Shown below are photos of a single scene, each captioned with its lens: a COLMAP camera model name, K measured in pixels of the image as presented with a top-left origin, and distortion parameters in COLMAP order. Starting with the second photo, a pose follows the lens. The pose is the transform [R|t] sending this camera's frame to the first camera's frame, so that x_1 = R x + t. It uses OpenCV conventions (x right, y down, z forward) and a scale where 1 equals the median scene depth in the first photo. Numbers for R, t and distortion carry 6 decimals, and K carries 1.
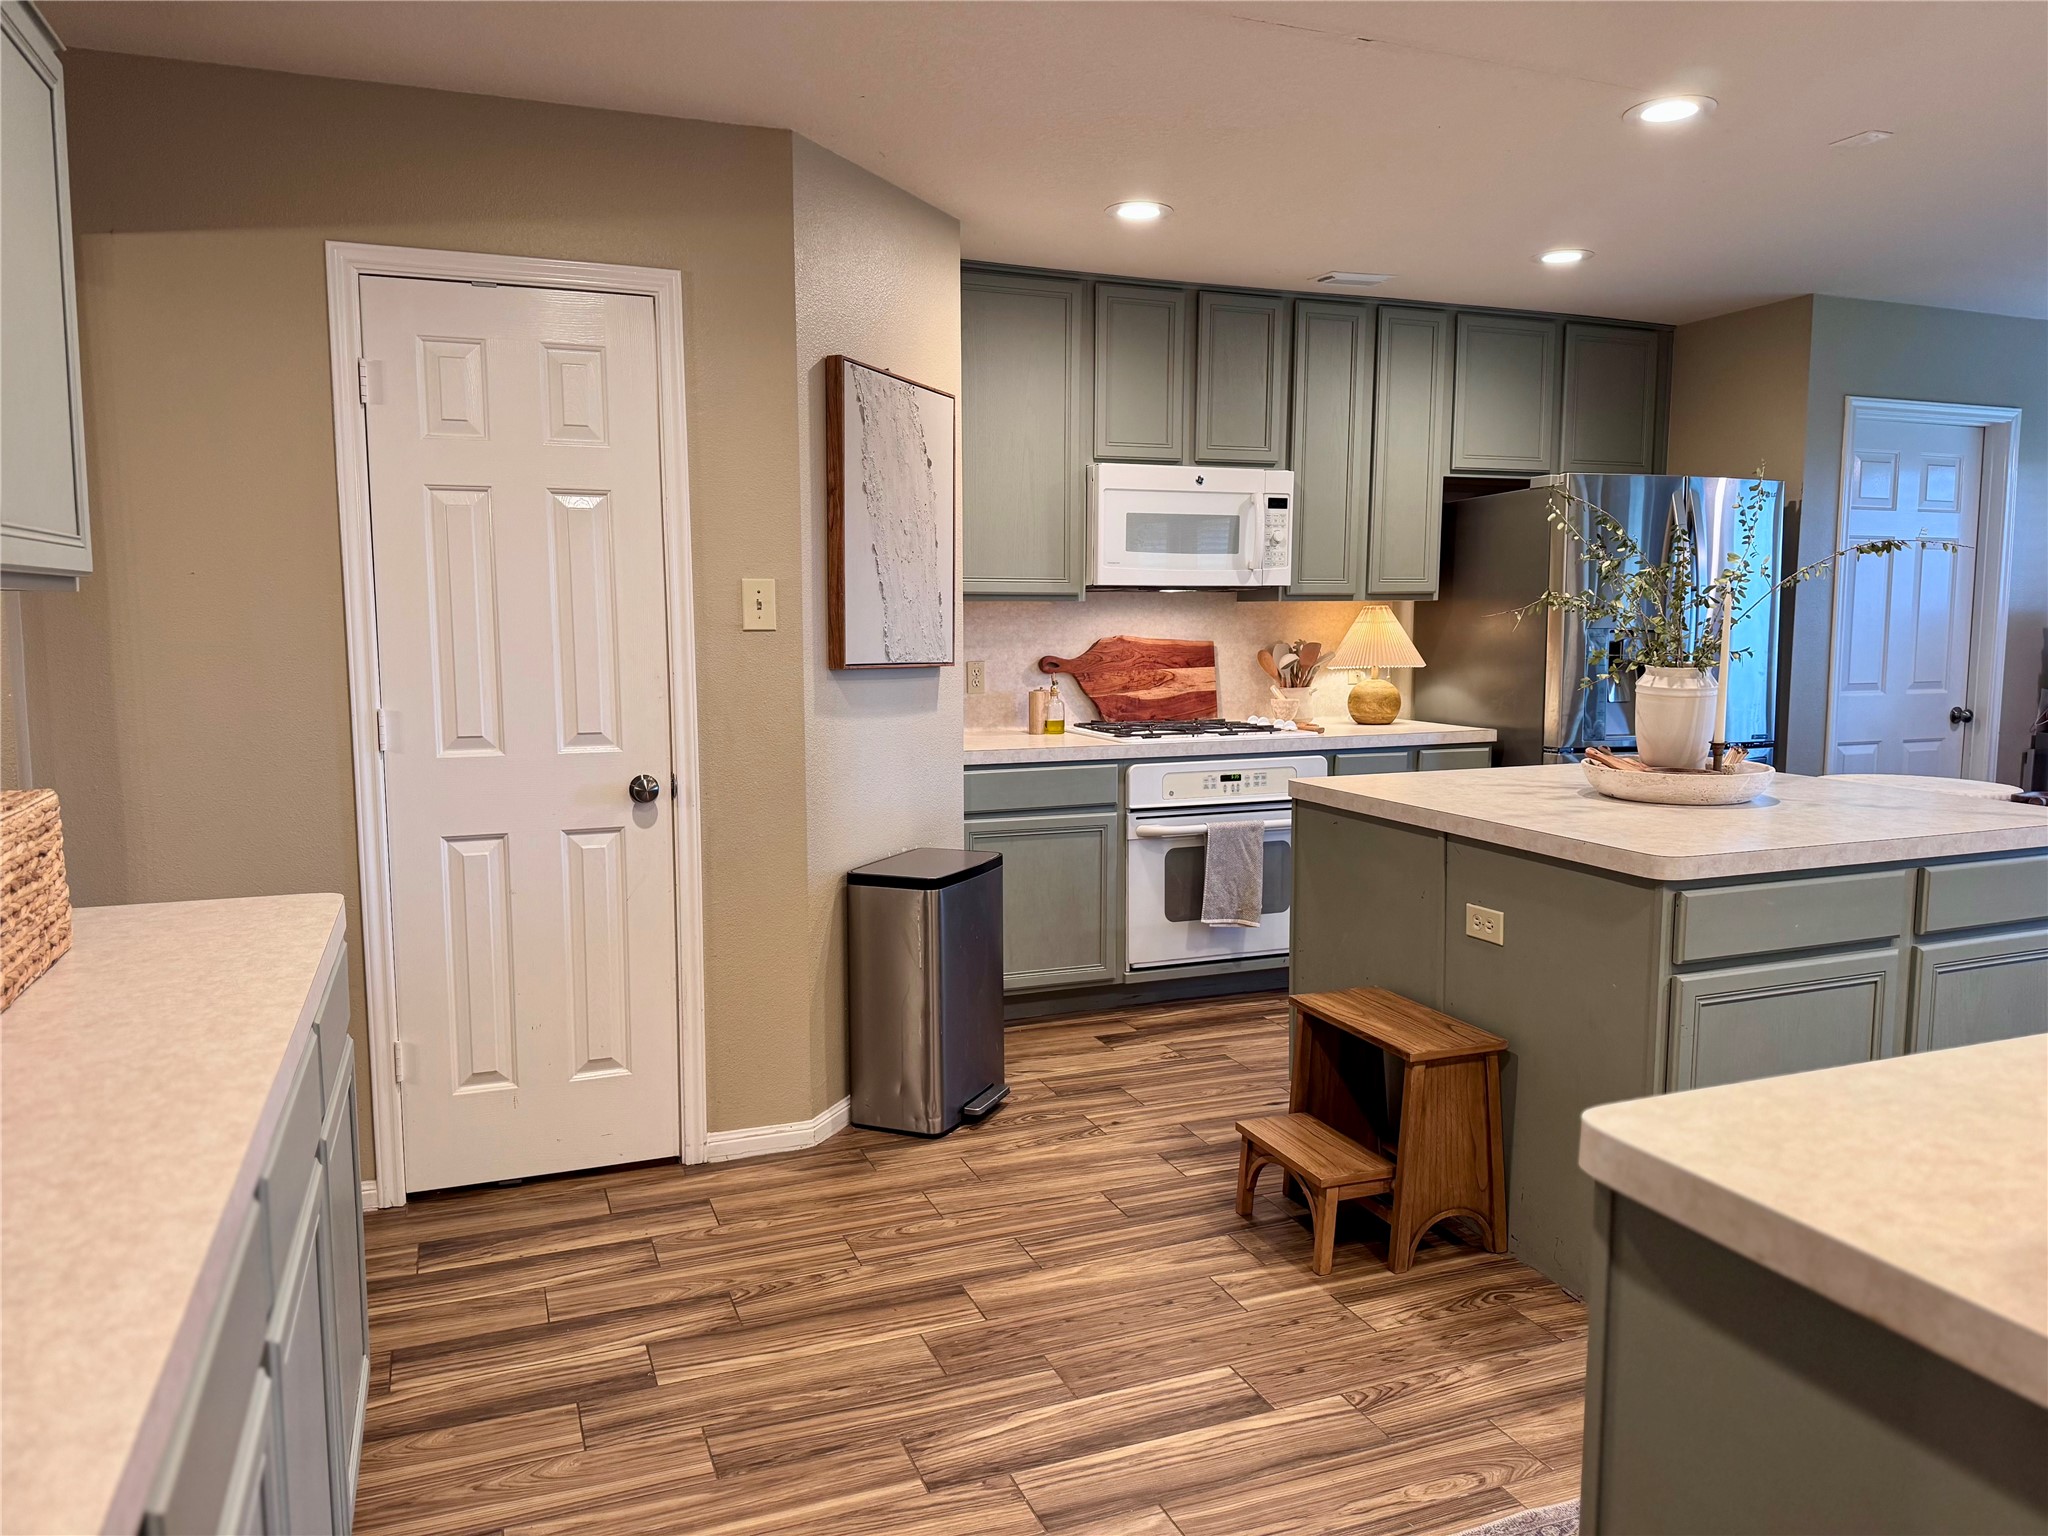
lens RADIAL K [[1440.9, 0, 1024.0], [0, 1440.9, 768.0], [0, 0, 1]] dist [0.033806, -0.052120]
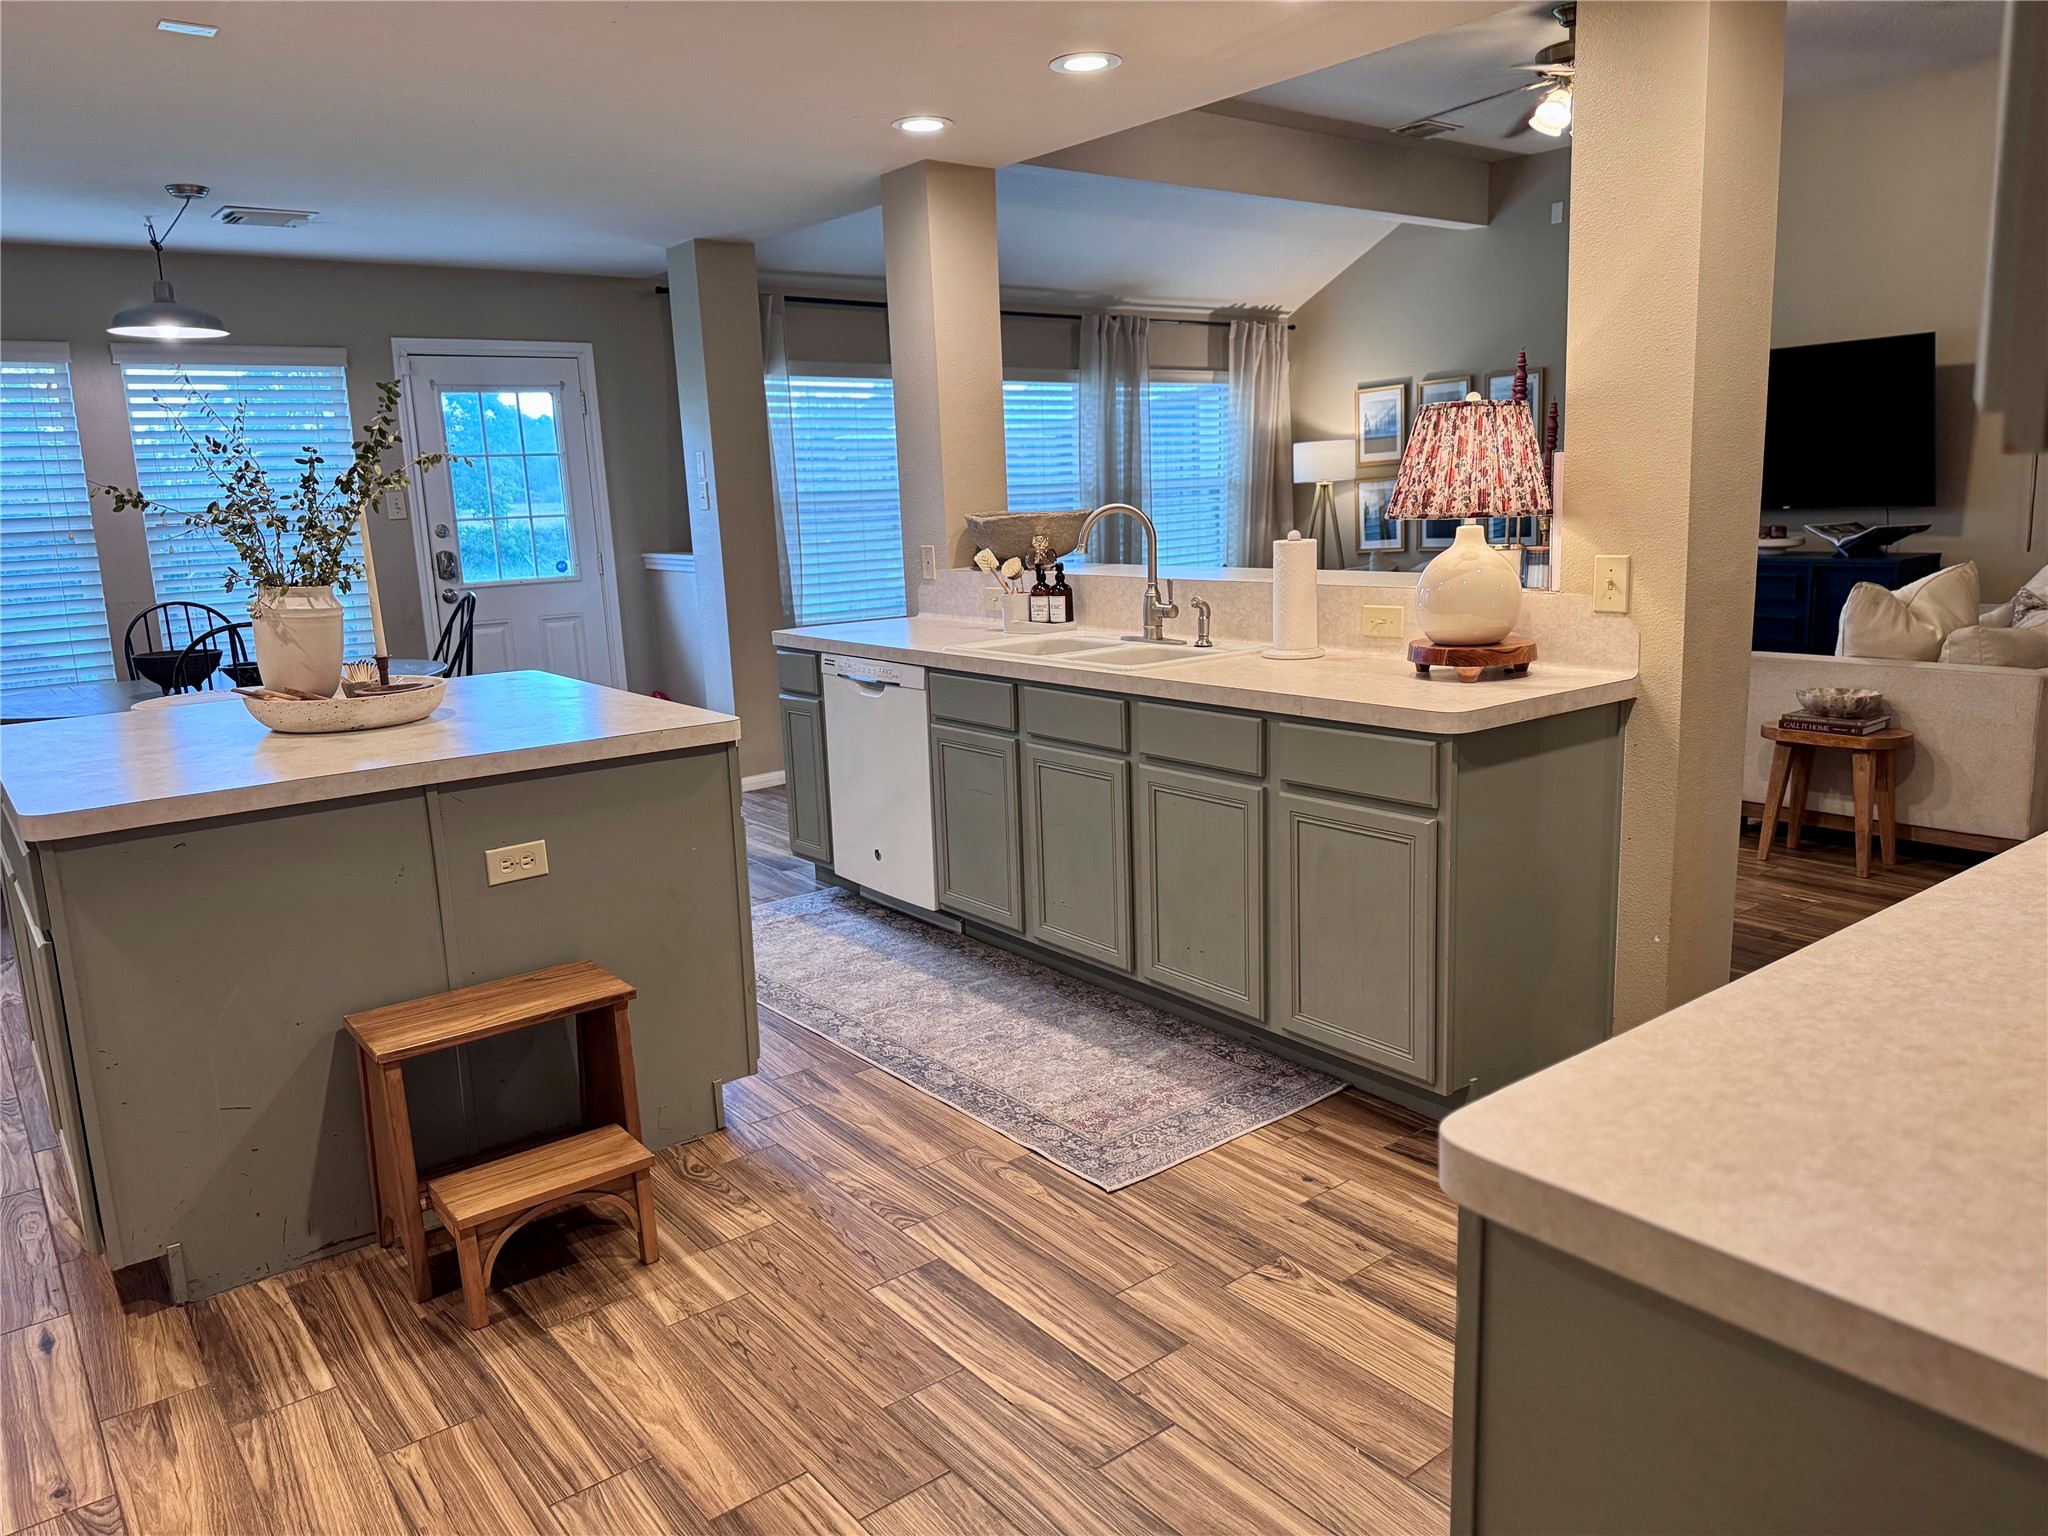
lens RADIAL K [[1440.9, 0, 1024.0], [0, 1440.9, 768.0], [0, 0, 1]] dist [0.033806, -0.052120]
pose [[-0.285920, -0.170988, 0.942875, -0.670437], [0.152440, 0.963305, 0.220919, -0.110857], [-0.946051, 0.206897, -0.249363, 0.964500]]
